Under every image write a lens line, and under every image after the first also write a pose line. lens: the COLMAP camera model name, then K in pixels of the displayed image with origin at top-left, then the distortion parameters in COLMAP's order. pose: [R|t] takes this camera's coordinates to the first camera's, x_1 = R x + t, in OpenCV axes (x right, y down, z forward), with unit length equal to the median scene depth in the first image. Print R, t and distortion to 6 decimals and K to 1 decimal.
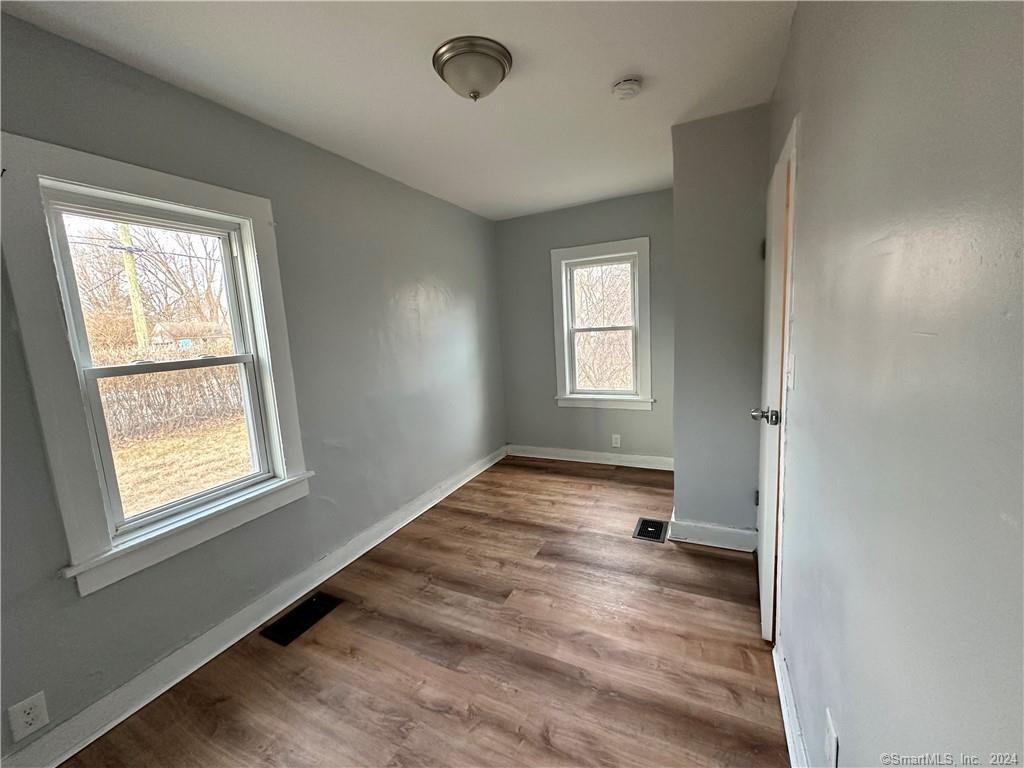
lens RADIAL K [[408.2, 0, 511.9], [0, 408.2, 381.7], [0, 0, 1]] dist [-0.000064, 0.000088]
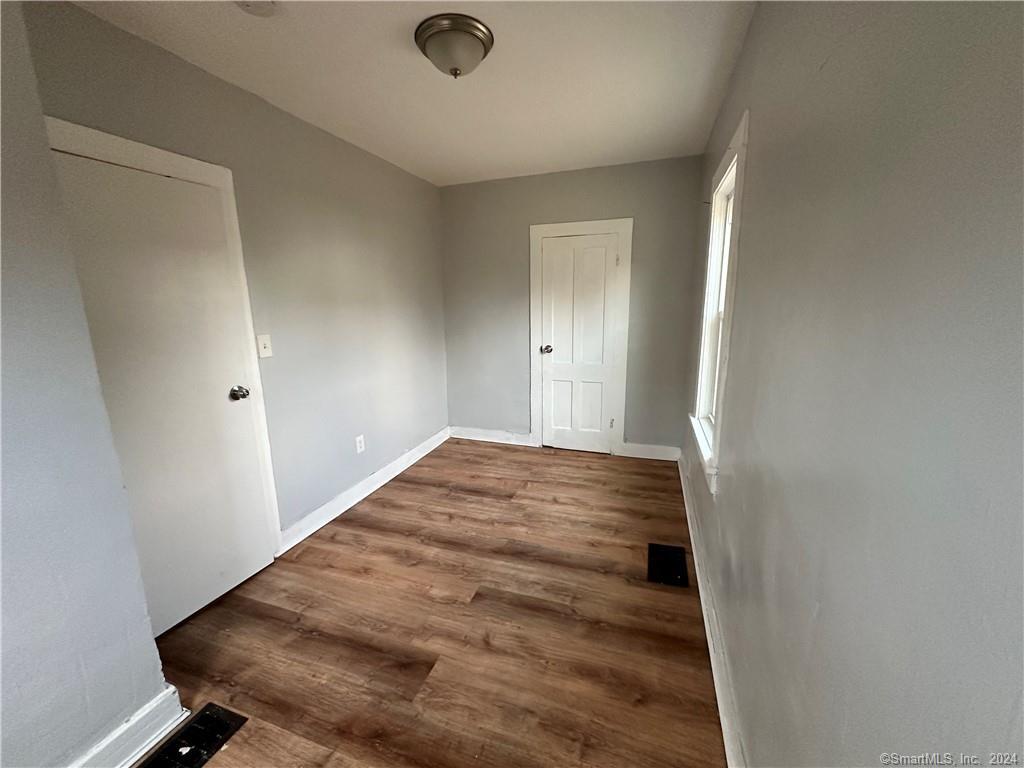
lens RADIAL K [[408.2, 0, 511.9], [0, 408.2, 381.7], [0, 0, 1]] dist [-0.000064, 0.000088]
pose [[-0.990173, 0.093531, -0.103968, -0.042223], [0.053478, 0.940171, 0.336481, -0.252055], [0.129219, 0.327615, -0.935933, 1.794982]]
